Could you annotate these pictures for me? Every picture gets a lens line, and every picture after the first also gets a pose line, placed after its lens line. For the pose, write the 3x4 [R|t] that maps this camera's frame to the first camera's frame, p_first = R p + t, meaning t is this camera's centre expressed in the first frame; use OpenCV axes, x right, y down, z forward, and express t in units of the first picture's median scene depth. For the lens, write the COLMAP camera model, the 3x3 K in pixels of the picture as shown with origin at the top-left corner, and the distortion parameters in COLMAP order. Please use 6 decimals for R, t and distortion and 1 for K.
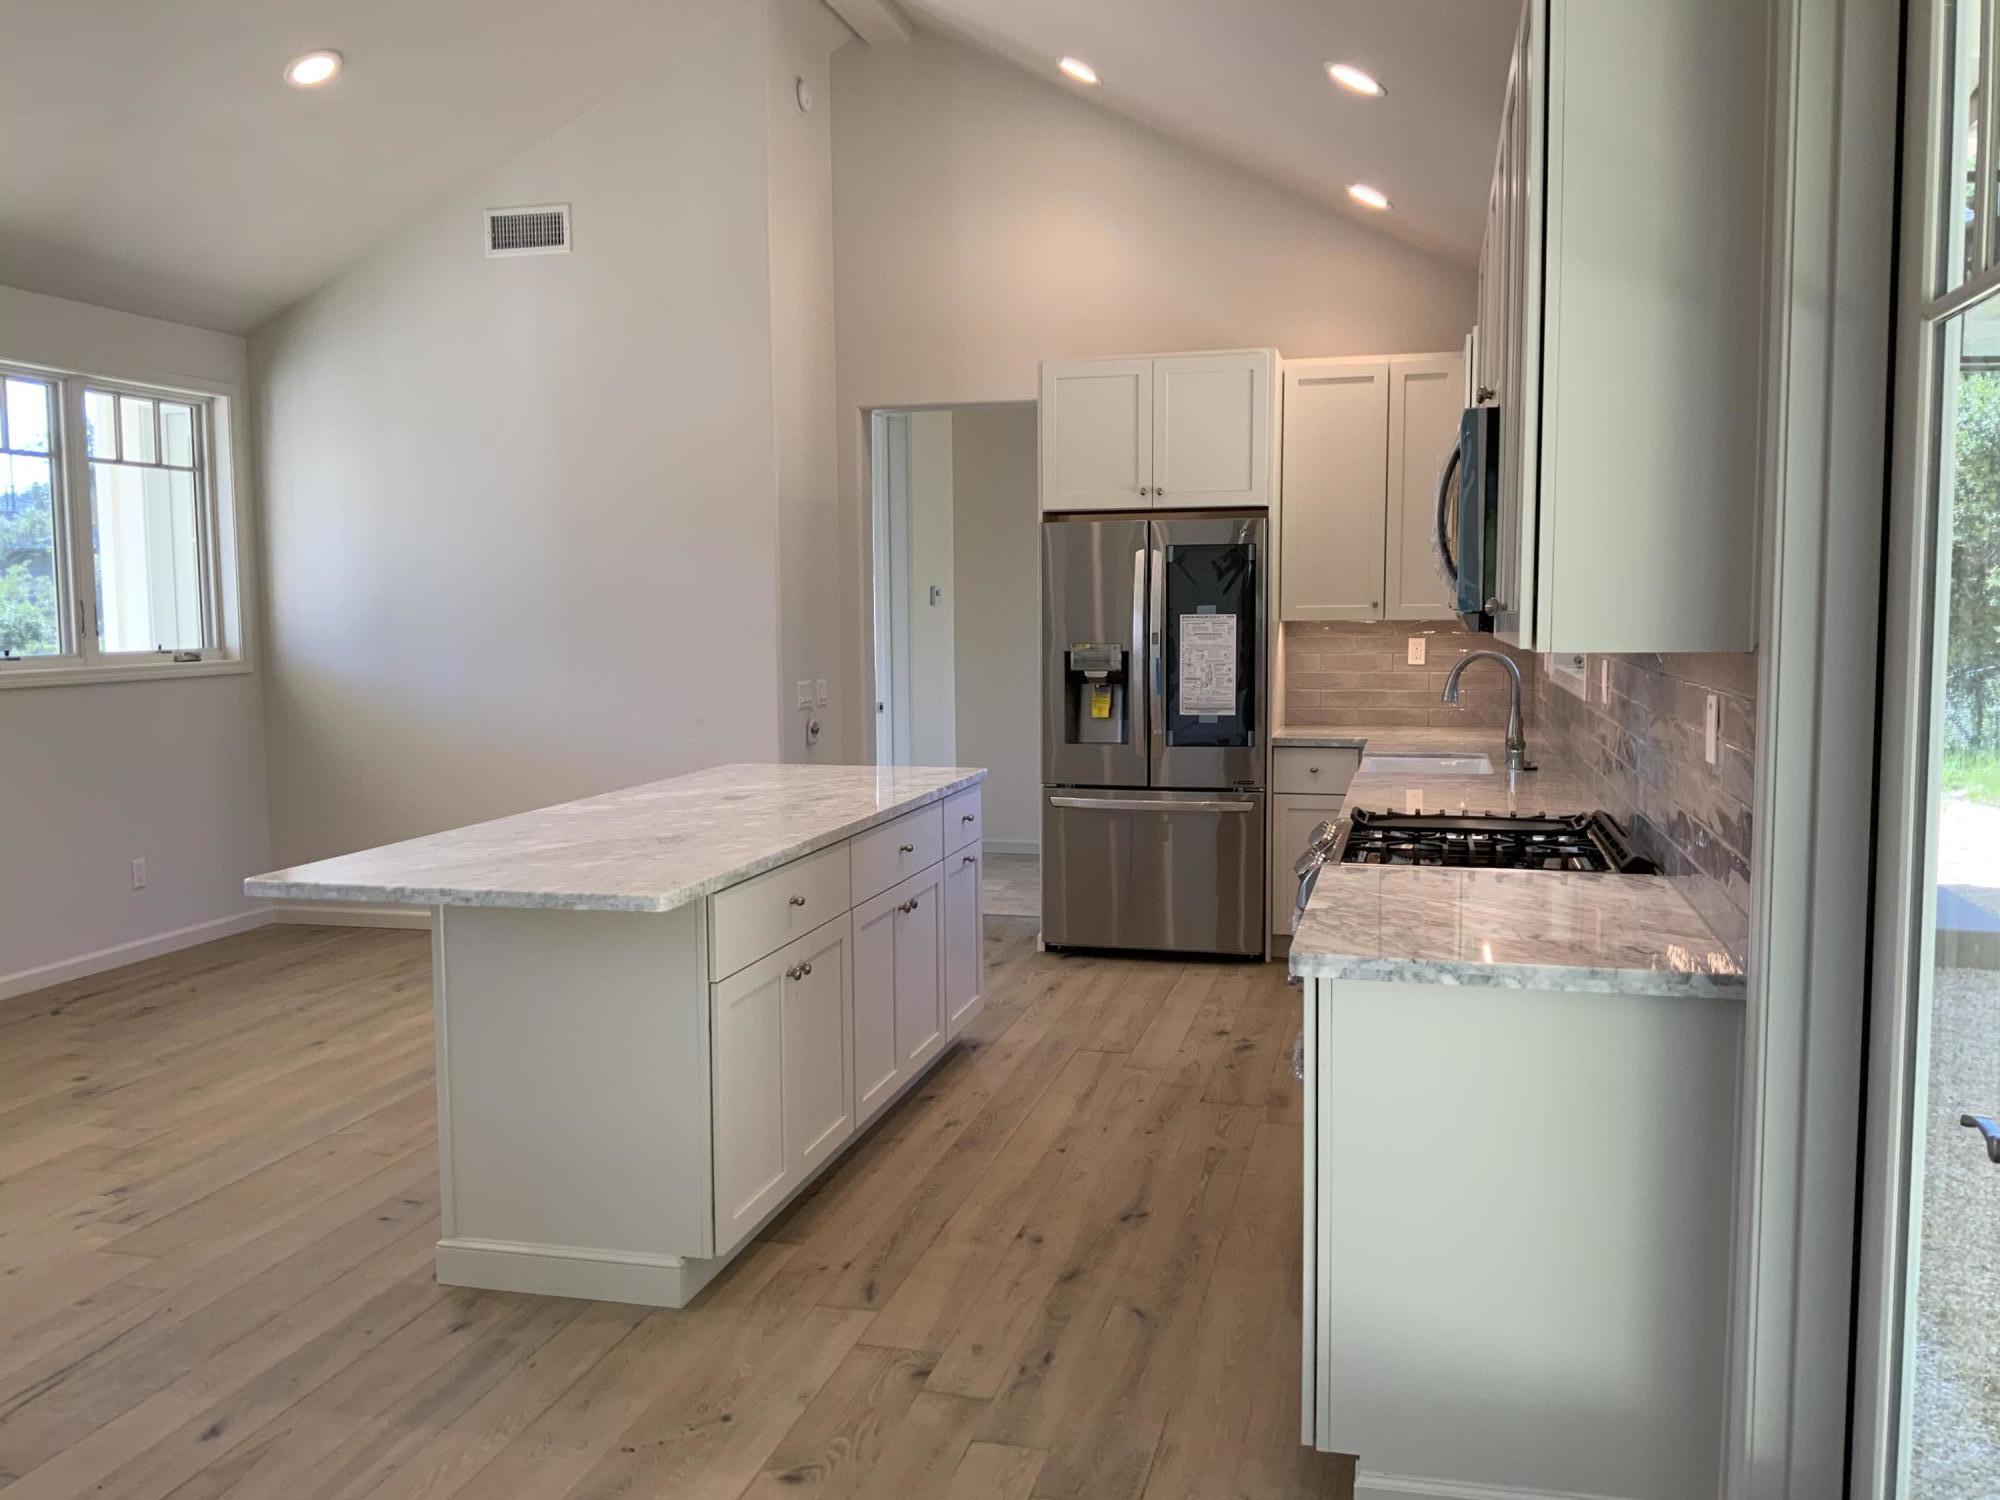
lens RADIAL K [[1657.1, 0, 1001.1], [0, 1657.1, 746.3], [0, 0, 1]] dist [0.054415, -0.055775]
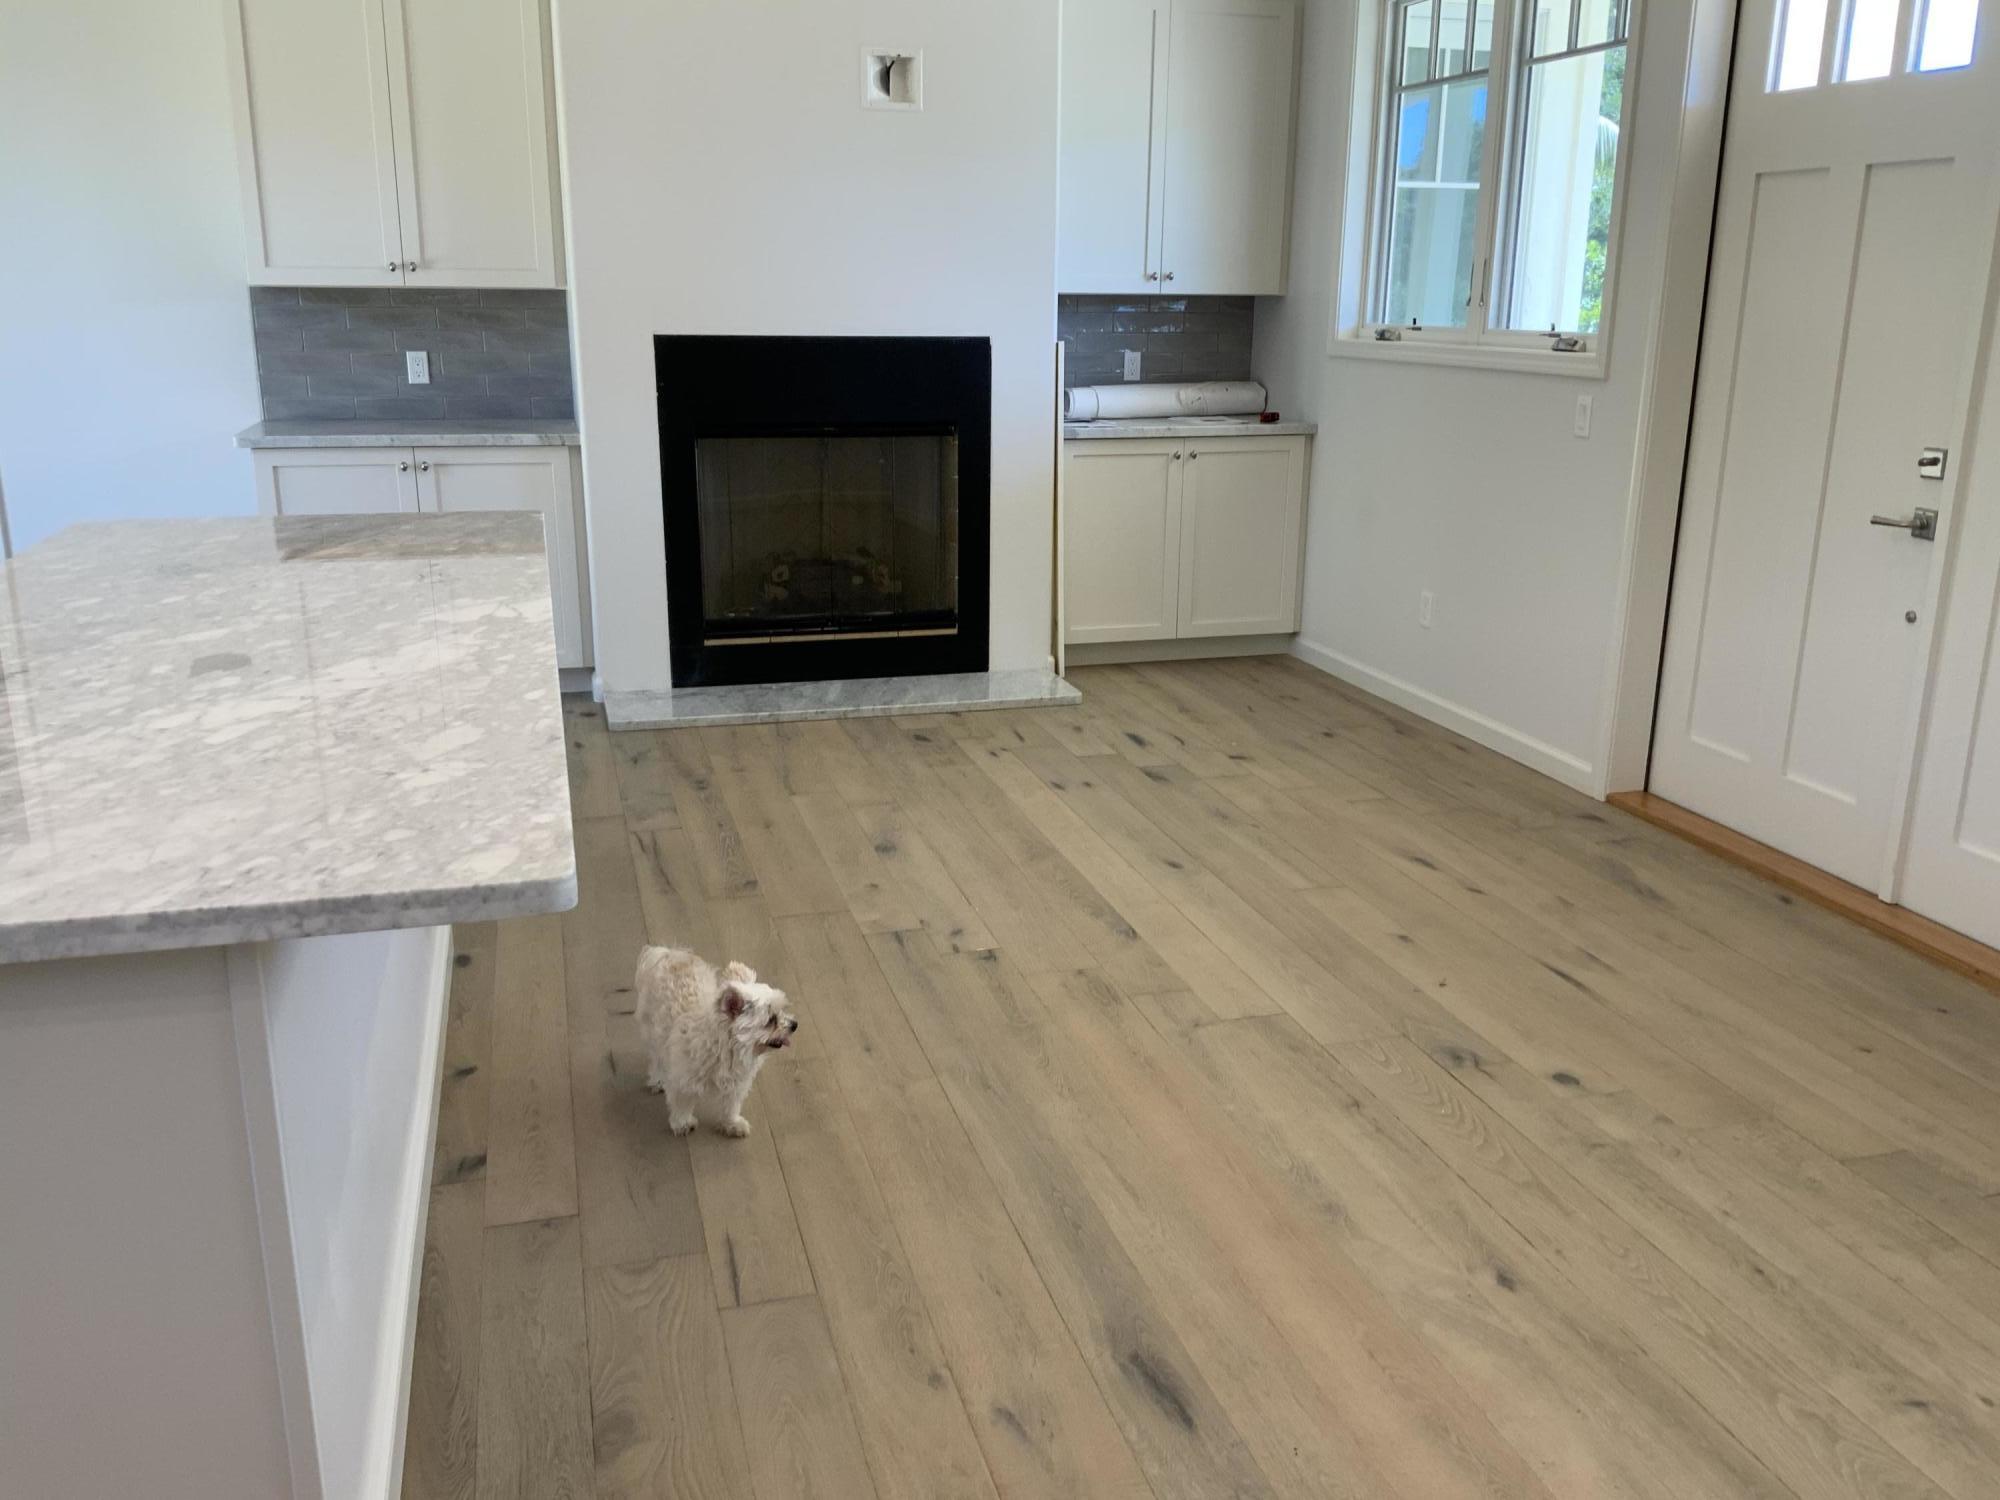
lens RADIAL K [[1657.1, 0, 994.2], [0, 1657.1, 761.1], [0, 0, 1]] dist [0.054415, -0.055775]
pose [[-0.873048, 0.125125, -0.471307, -0.130674], [-0.050153, 0.938352, 0.342023, -0.100298], [0.485048, 0.322240, -0.812951, 1.465471]]
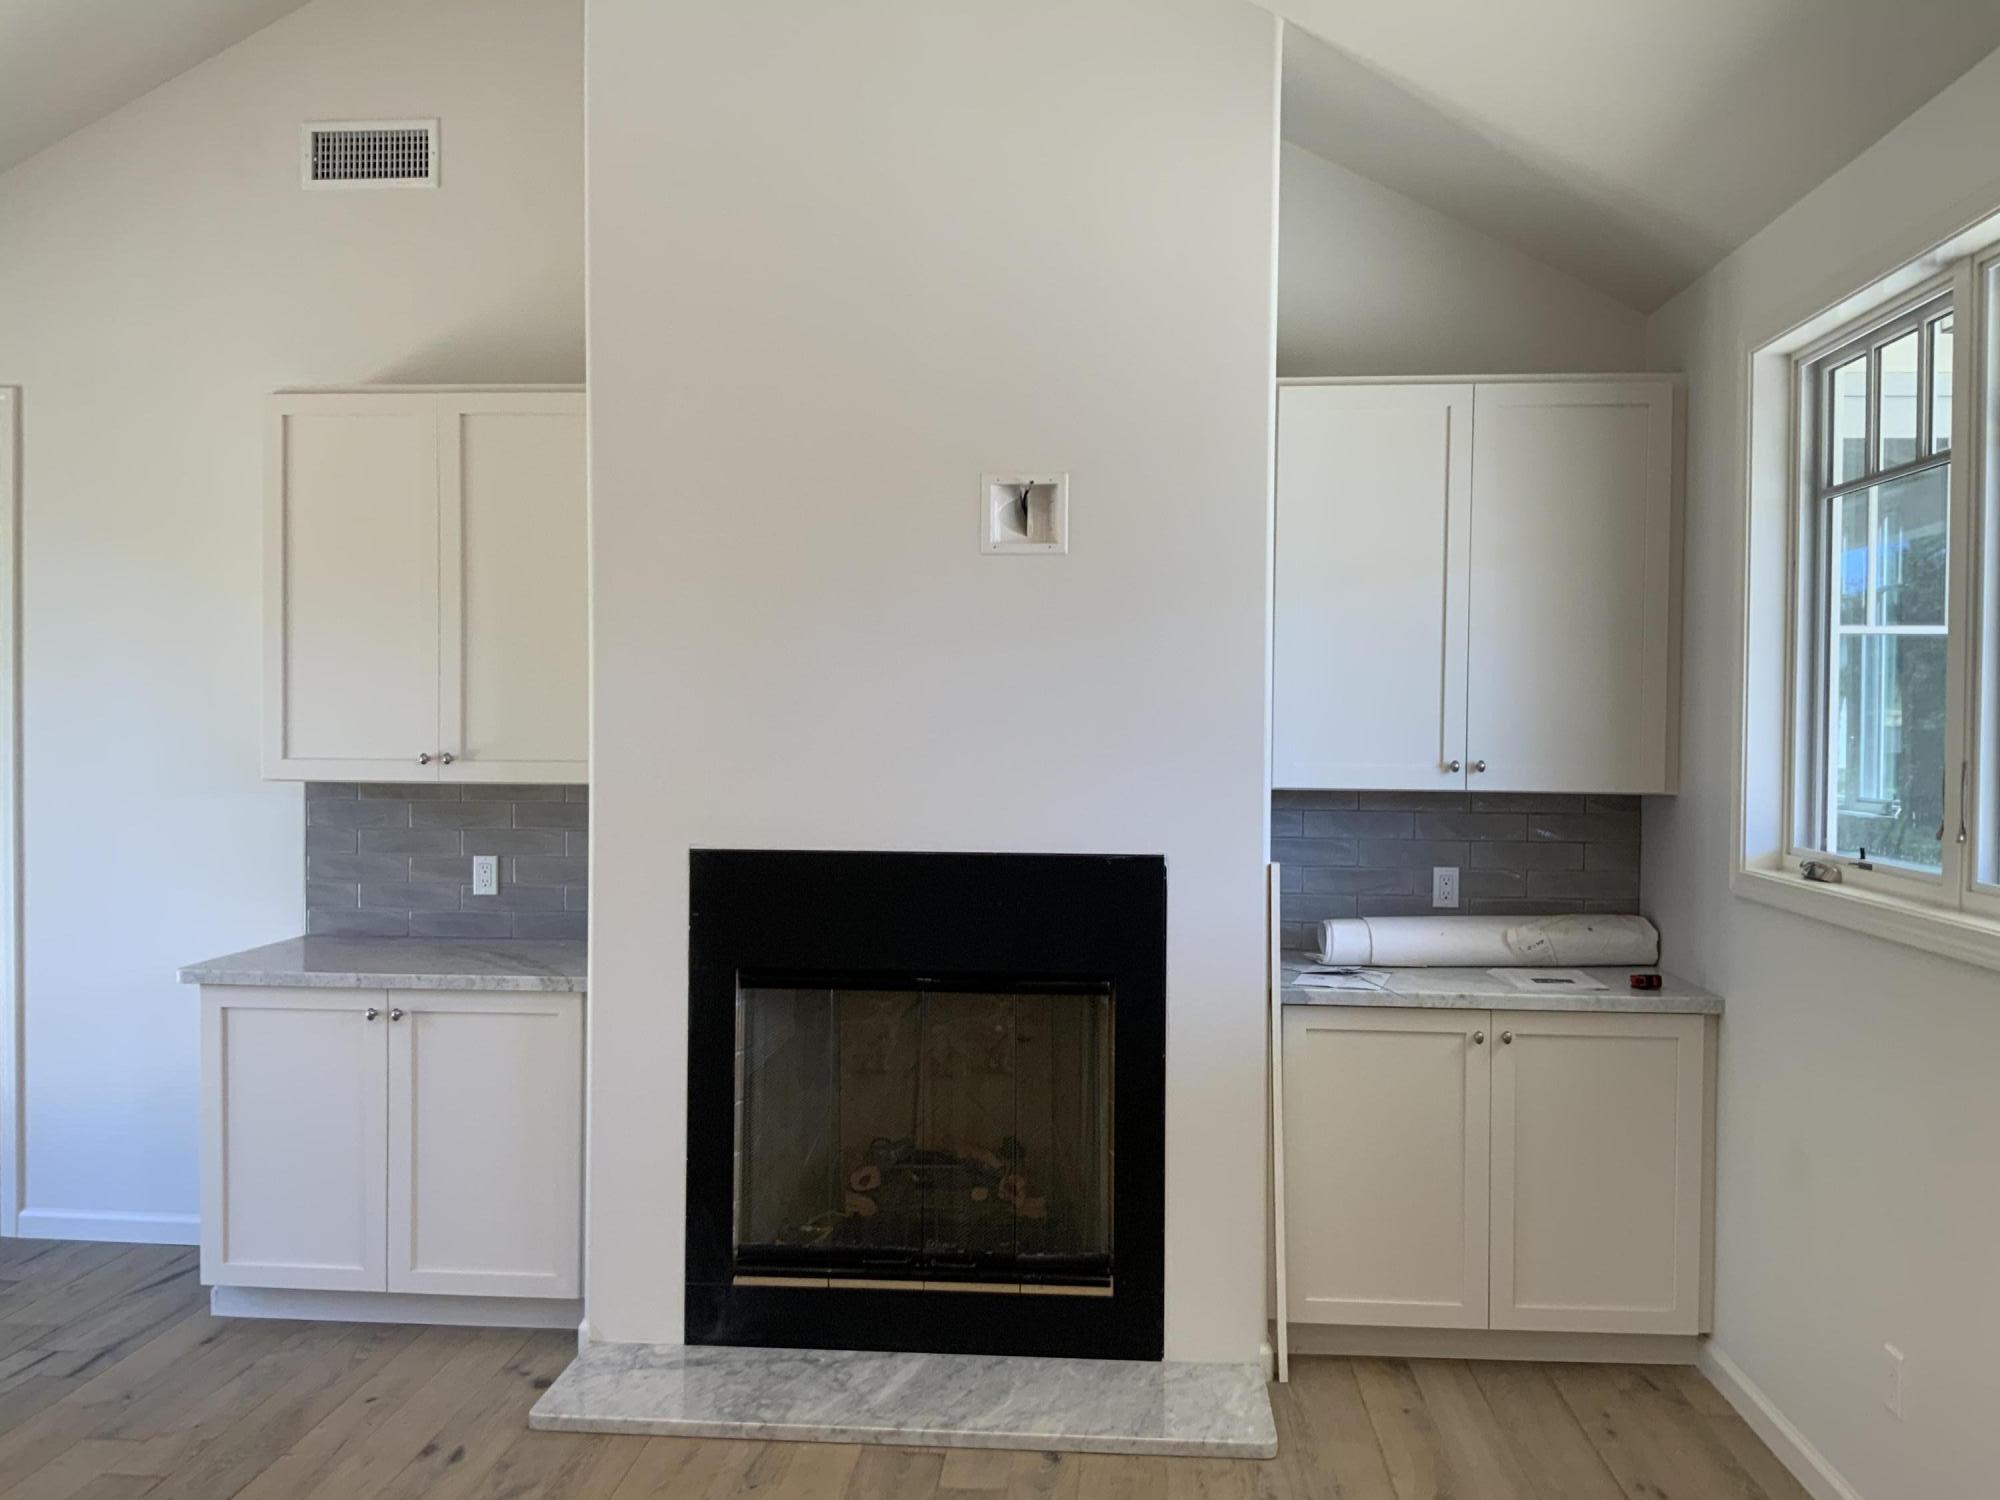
lens RADIAL K [[1657.1, 0, 993.9], [0, 1657.1, 740.1], [0, 0, 1]] dist [0.054415, -0.055775]
pose [[-0.987837, -0.003651, -0.155450, -0.334006], [-0.019010, 0.995061, 0.097433, -0.106175], [0.154326, 0.099203, -0.983027, 1.313441]]
